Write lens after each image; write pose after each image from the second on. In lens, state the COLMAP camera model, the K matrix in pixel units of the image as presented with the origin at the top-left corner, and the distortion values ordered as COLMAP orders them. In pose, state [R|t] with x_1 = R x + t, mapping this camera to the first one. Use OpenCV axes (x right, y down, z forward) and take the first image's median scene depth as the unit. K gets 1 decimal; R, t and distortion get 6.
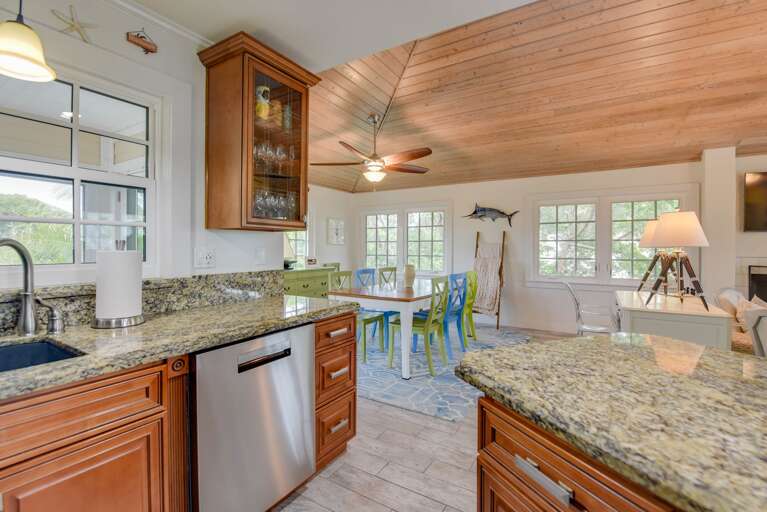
lens RADIAL K [[338.4, 0, 381.5], [0, 338.4, 245.9], [0, 0, 1]] dist [-0.000907, -0.000141]
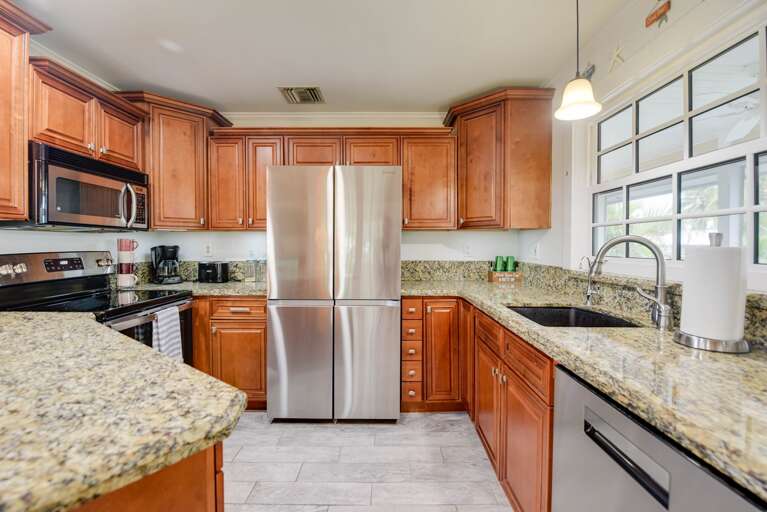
lens RADIAL K [[338.4, 0, 381.5], [0, 338.4, 245.9], [0, 0, 1]] dist [-0.000907, -0.000141]
pose [[-0.854025, 0.003912, -0.520217, 0.370937], [0.003480, 0.999992, 0.001808, 0.012976], [0.520220, -0.000267, -0.854032, 1.905943]]
